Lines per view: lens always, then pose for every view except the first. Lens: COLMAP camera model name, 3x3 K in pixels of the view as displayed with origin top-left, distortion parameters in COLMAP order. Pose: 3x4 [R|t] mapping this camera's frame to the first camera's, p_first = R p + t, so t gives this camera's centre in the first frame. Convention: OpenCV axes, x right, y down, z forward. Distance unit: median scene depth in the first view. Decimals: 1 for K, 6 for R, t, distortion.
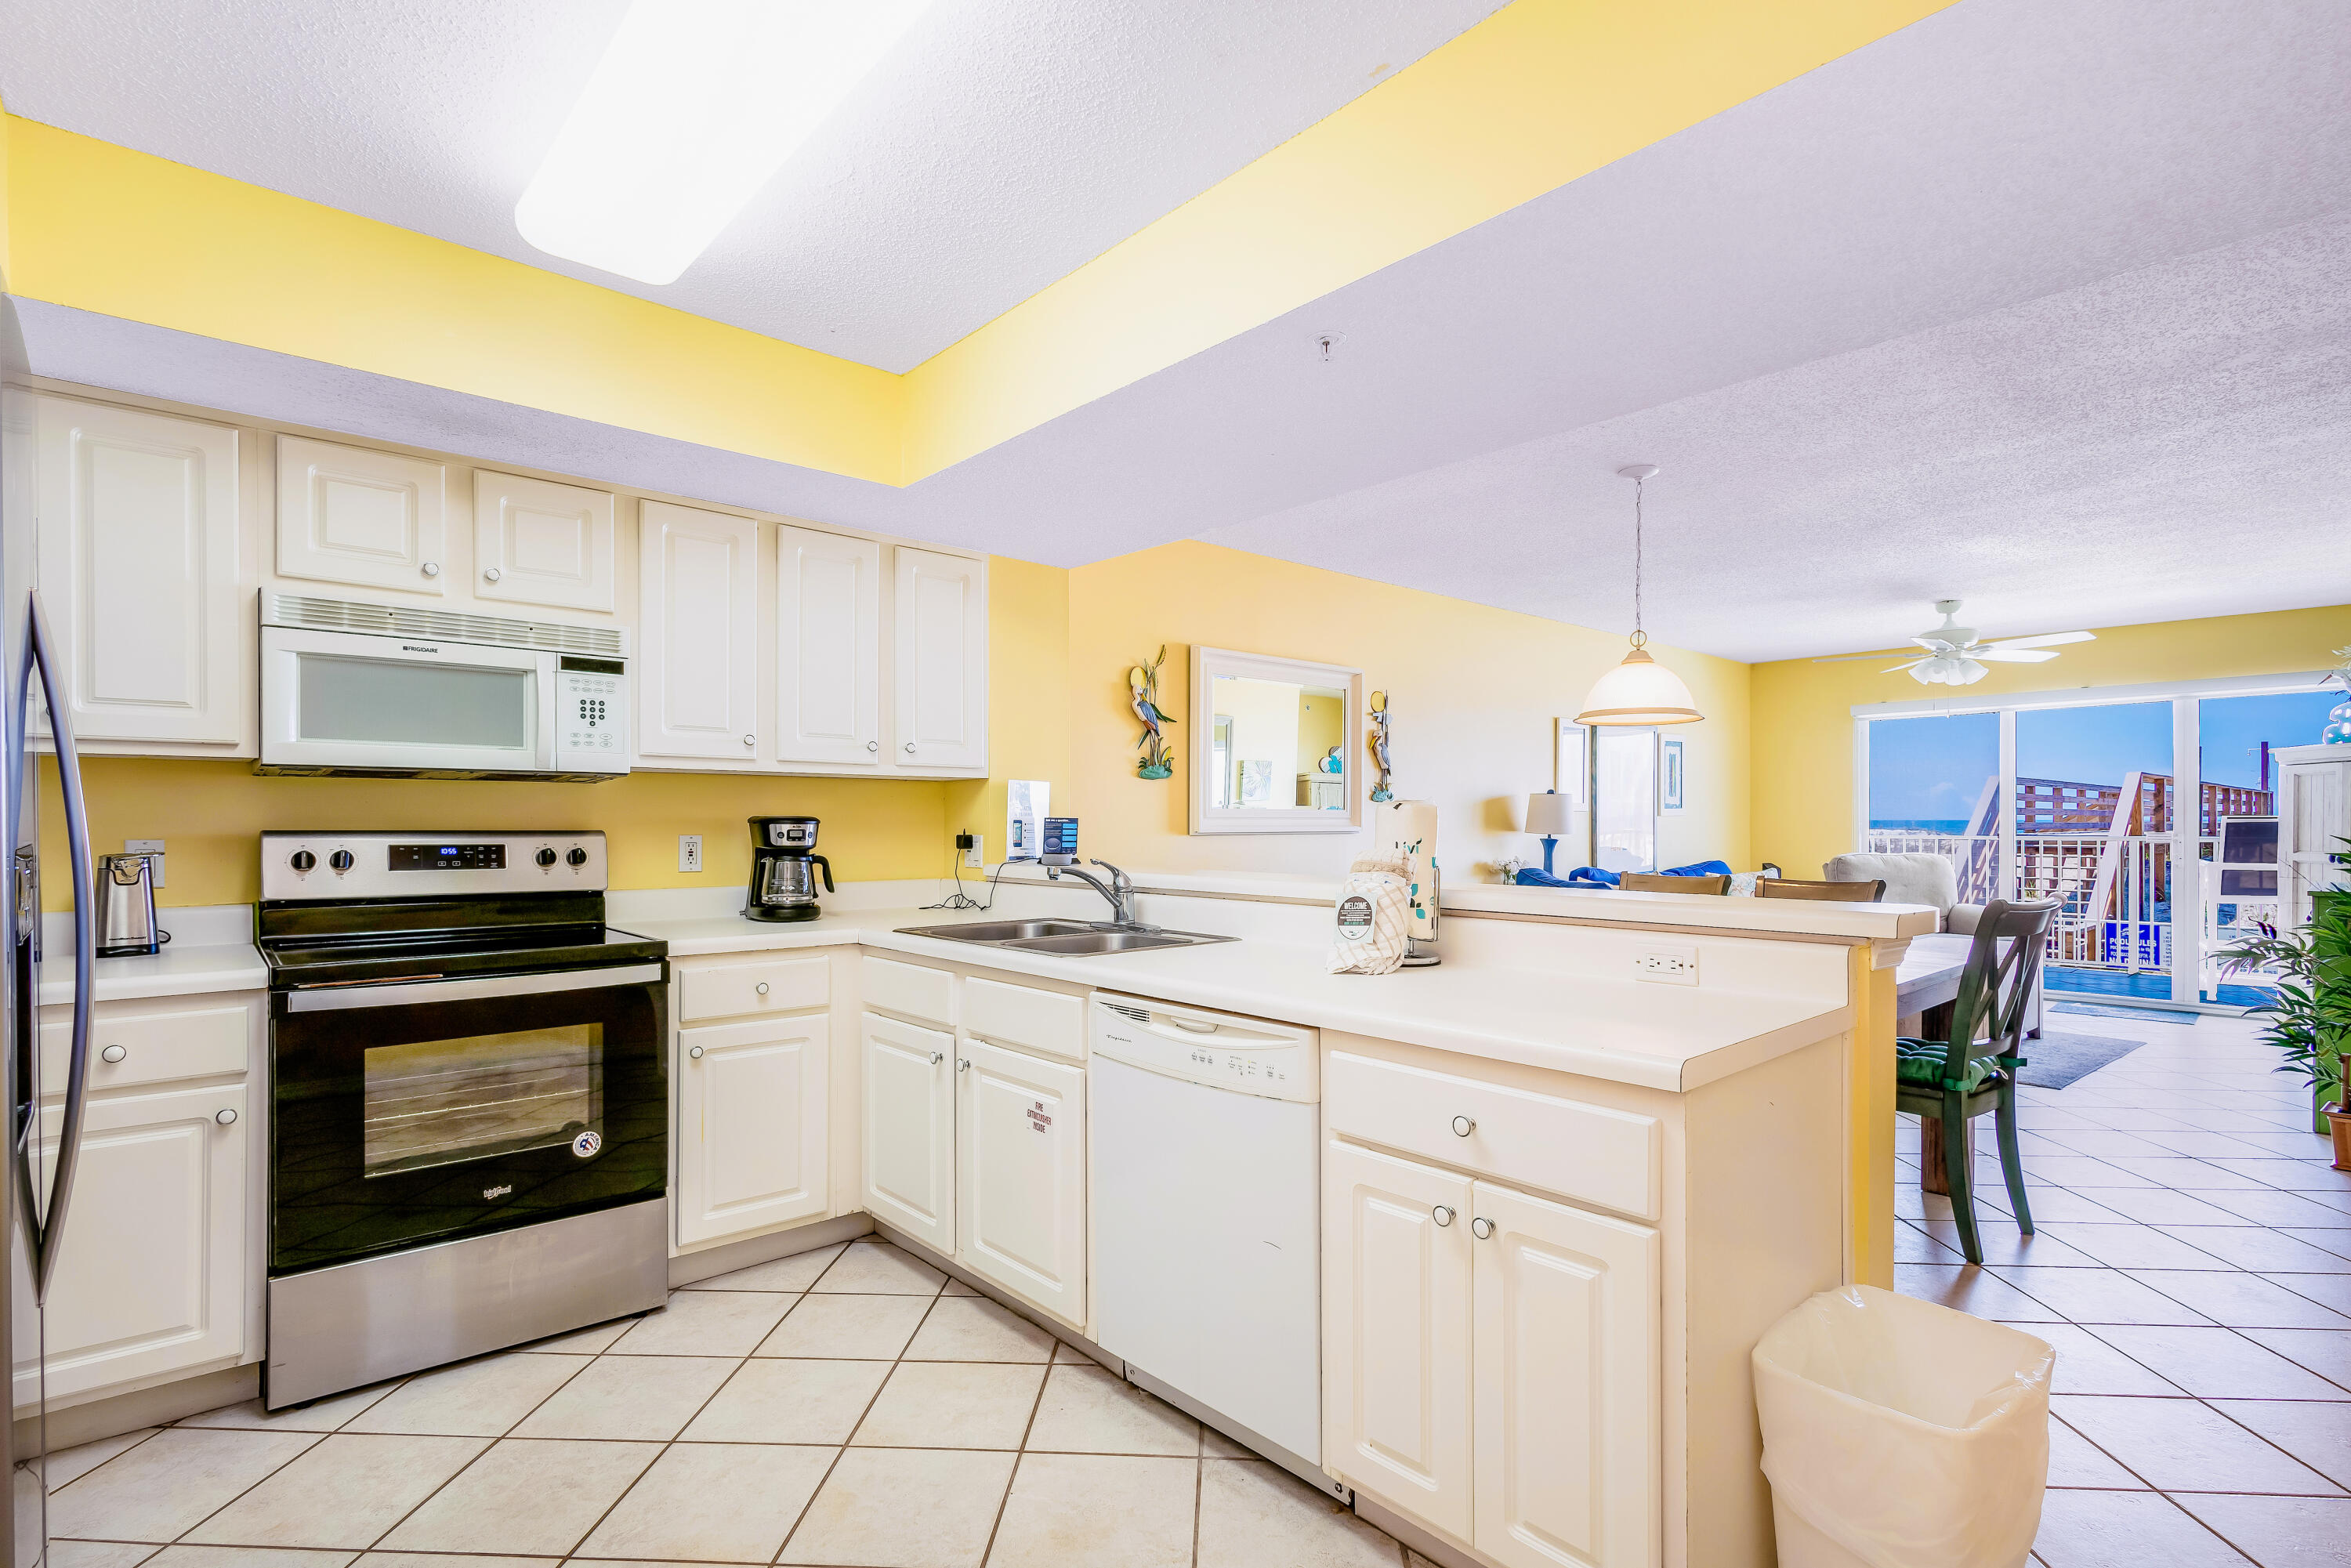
lens RADIAL K [[1109.4, 0, 1173.6], [0, 1109.4, 809.4], [0, 0, 1]] dist [0.003535, 0.000364]
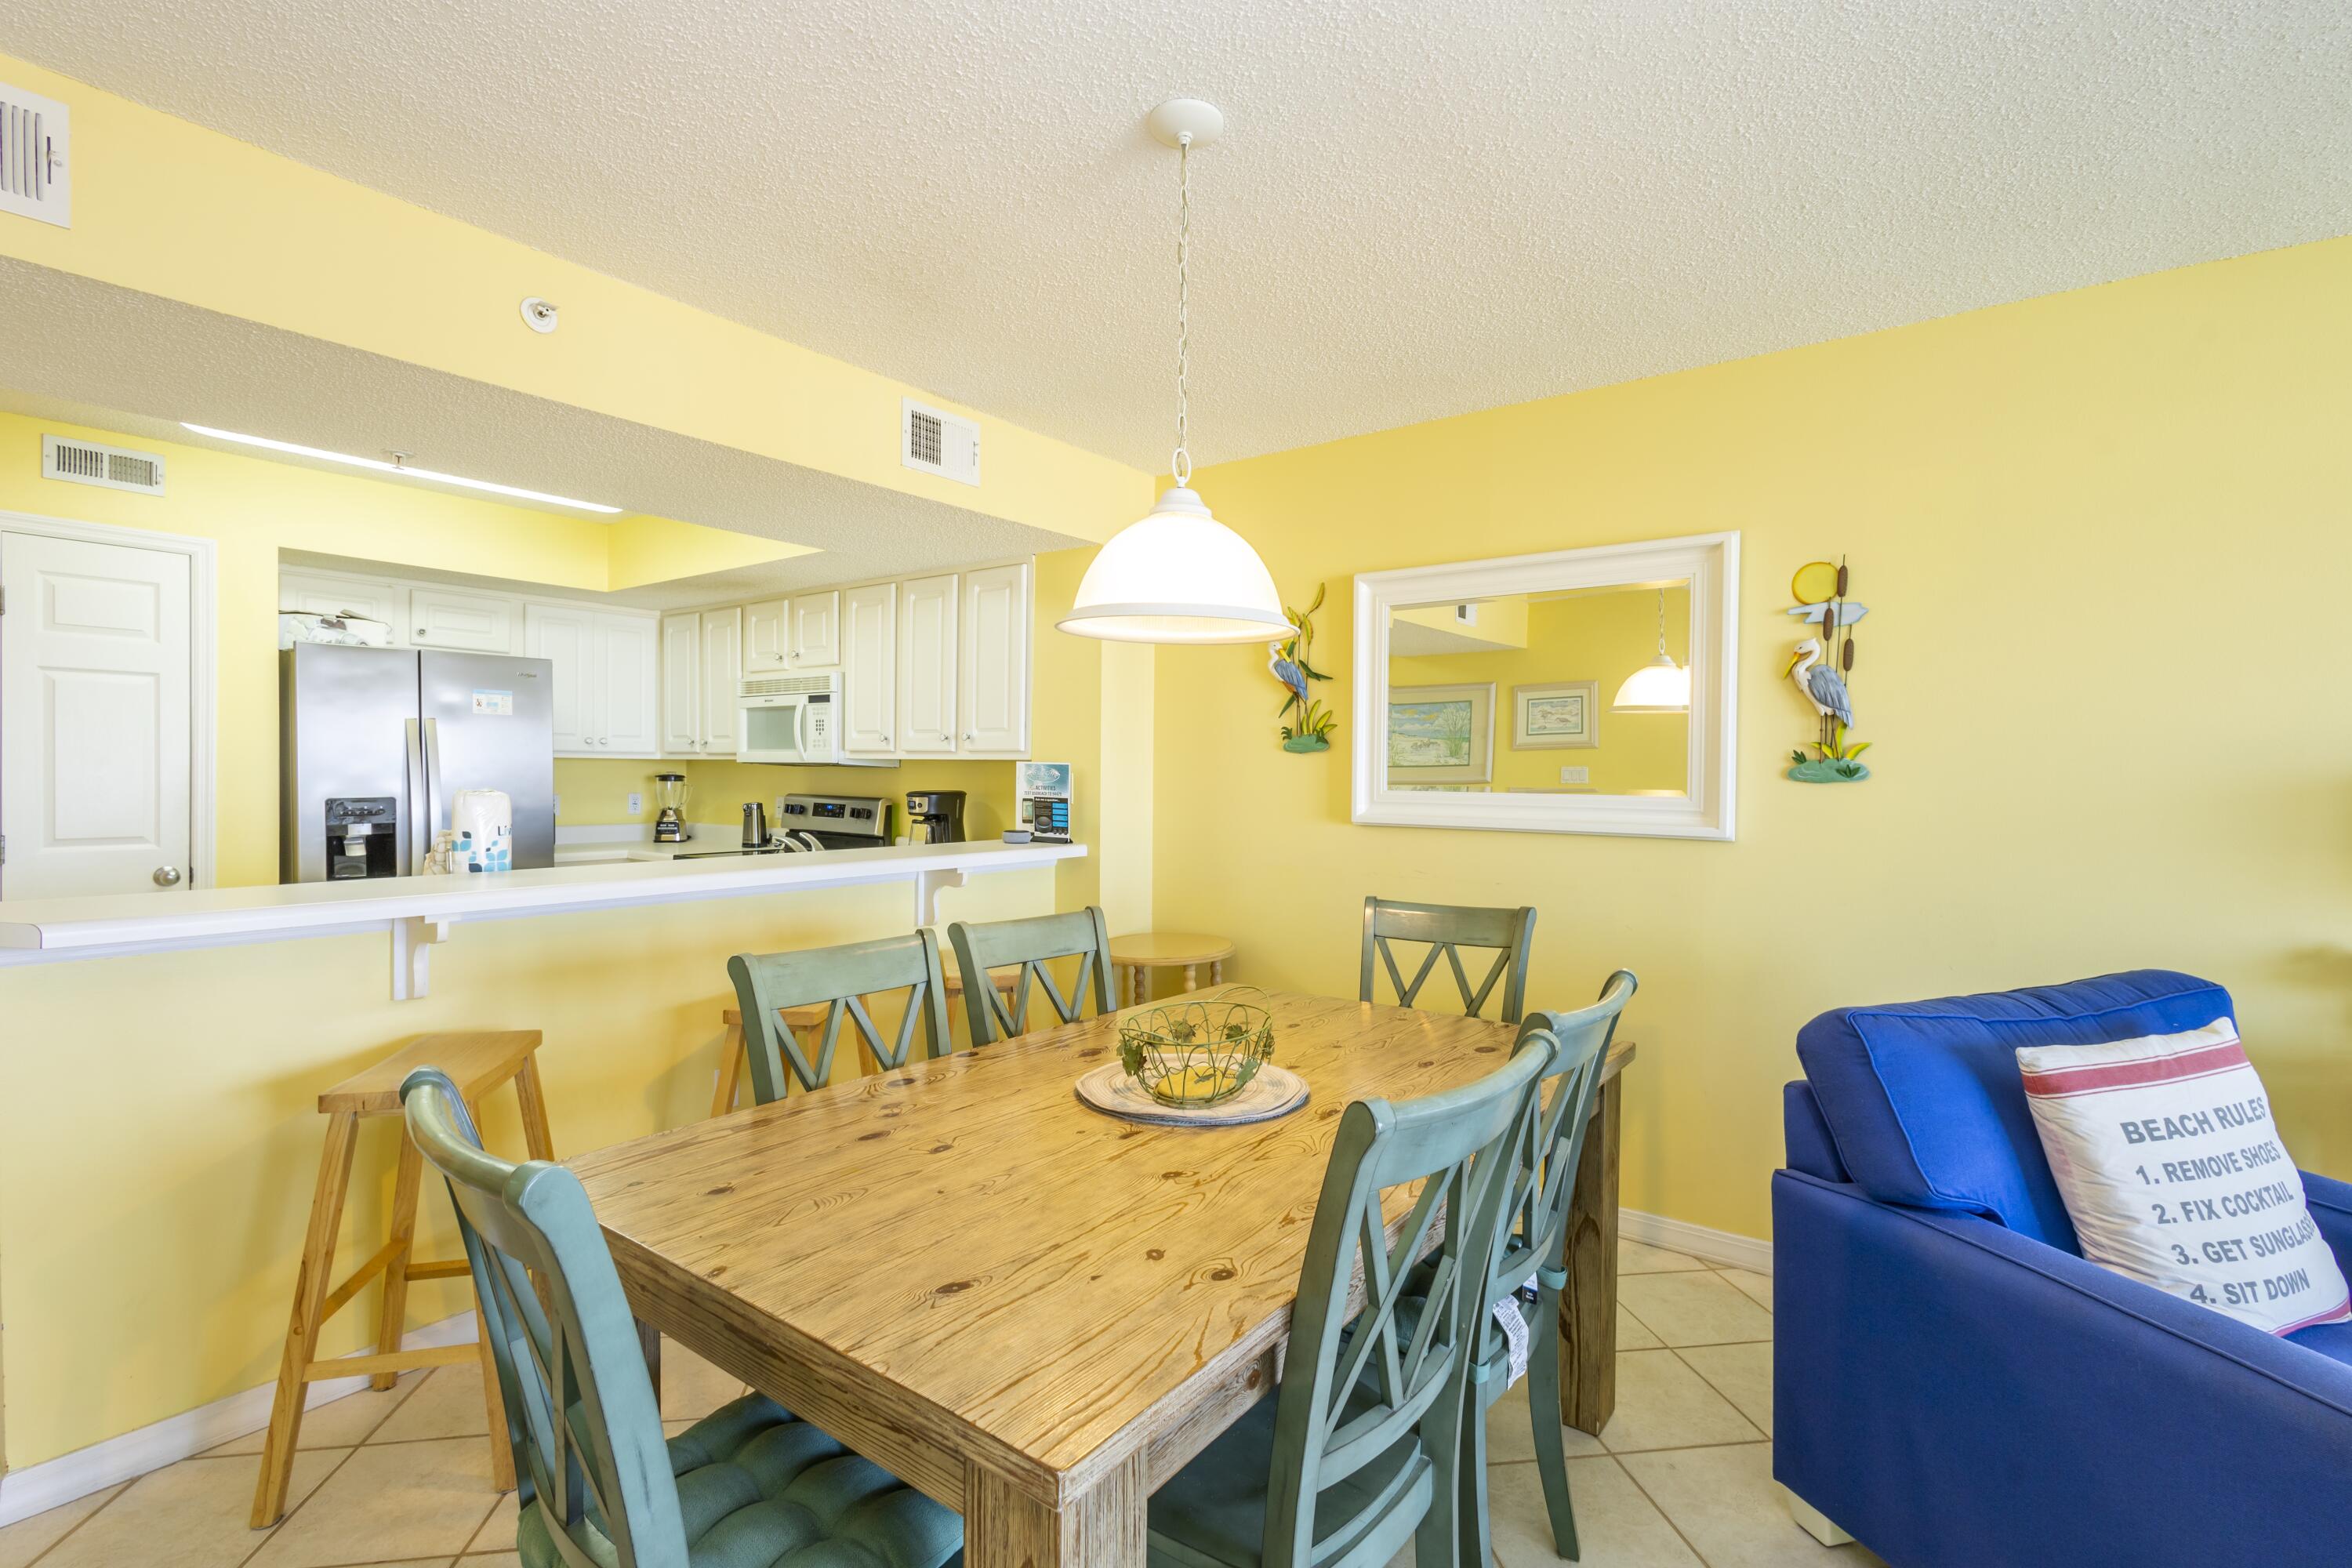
lens RADIAL K [[1075.9, 0, 1176.0], [0, 1075.9, 784.0], [0, 0, 1]] dist [0.003841, 0.000463]
pose [[0.203313, 0.012396, -0.979035, 0.535300], [-0.002237, 0.999923, 0.012196, -0.010199], [0.979111, -0.000289, 0.203325, 0.546379]]
